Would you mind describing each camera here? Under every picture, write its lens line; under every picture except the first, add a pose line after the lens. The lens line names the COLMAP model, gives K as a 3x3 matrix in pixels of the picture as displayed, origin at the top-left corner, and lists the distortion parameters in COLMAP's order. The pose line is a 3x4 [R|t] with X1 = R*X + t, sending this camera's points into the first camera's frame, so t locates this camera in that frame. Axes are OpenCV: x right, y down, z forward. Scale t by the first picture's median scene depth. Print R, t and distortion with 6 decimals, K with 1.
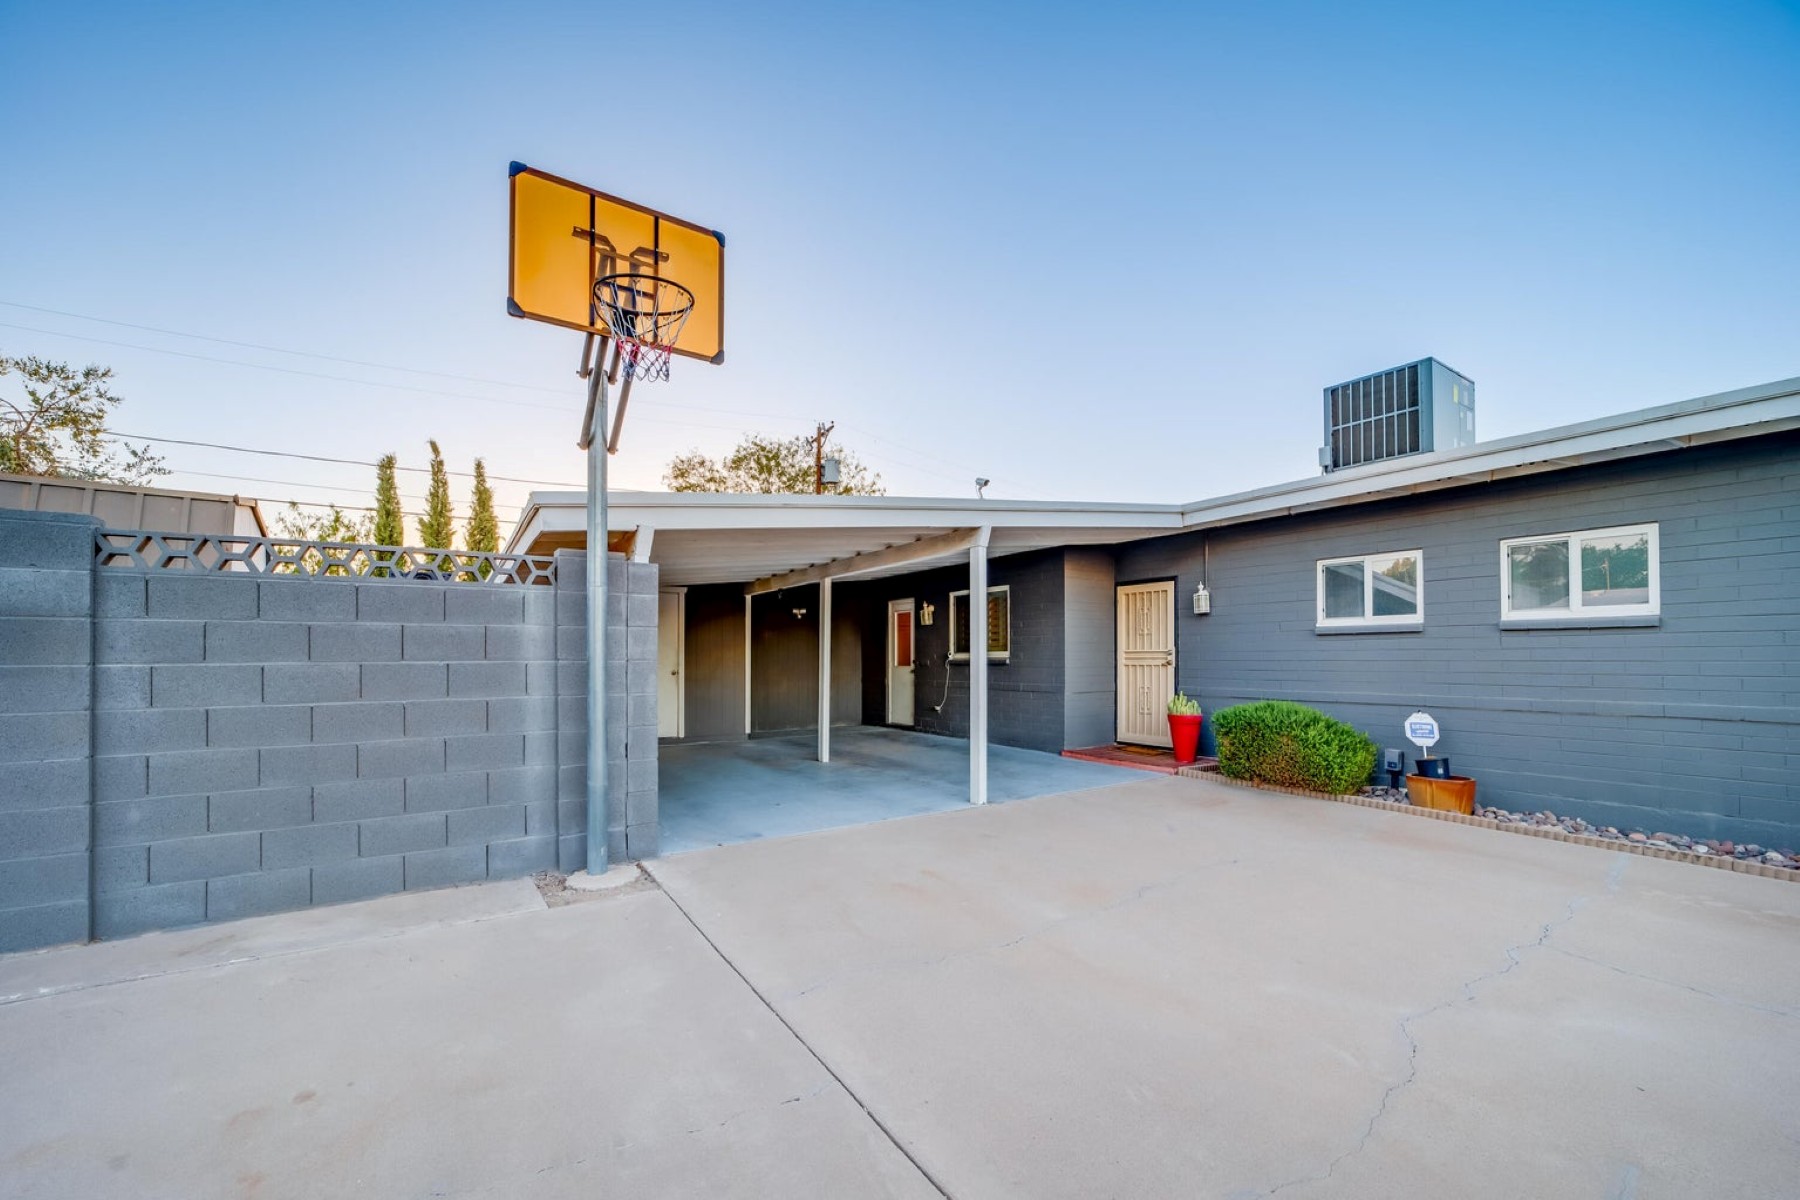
lens RADIAL K [[701.4, 0, 905.8], [0, 701.4, 664.0], [0, 0, 1]] dist [-0.002125, 0.000089]
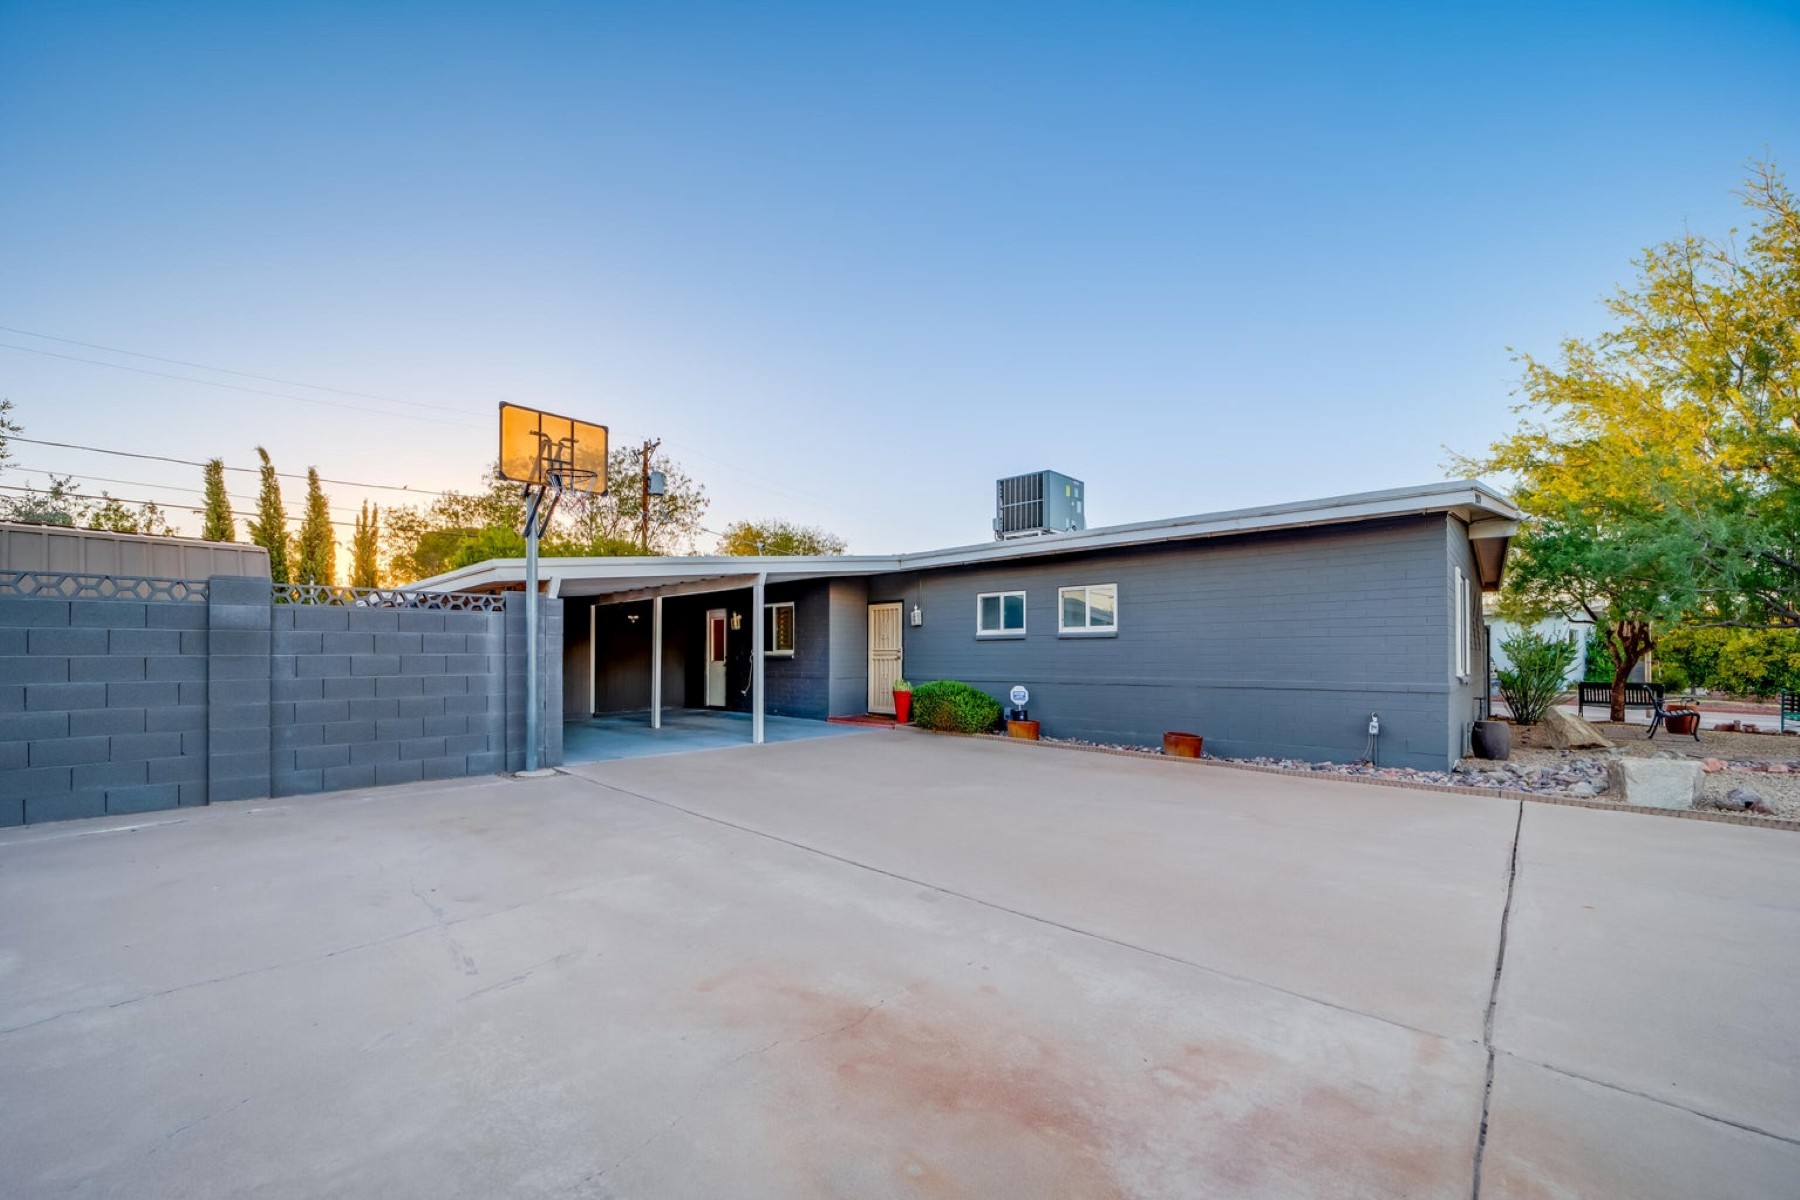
lens RADIAL K [[690.8, 0, 887.8], [0, 690.8, 650.5], [0, 0, 1]] dist [-0.008431, 0.000103]
pose [[0.975690, 0.002479, 0.219141, 0.032917], [0.001223, 0.999859, -0.016756, 0.008306], [-0.219151, 0.016617, 0.975549, -0.460481]]
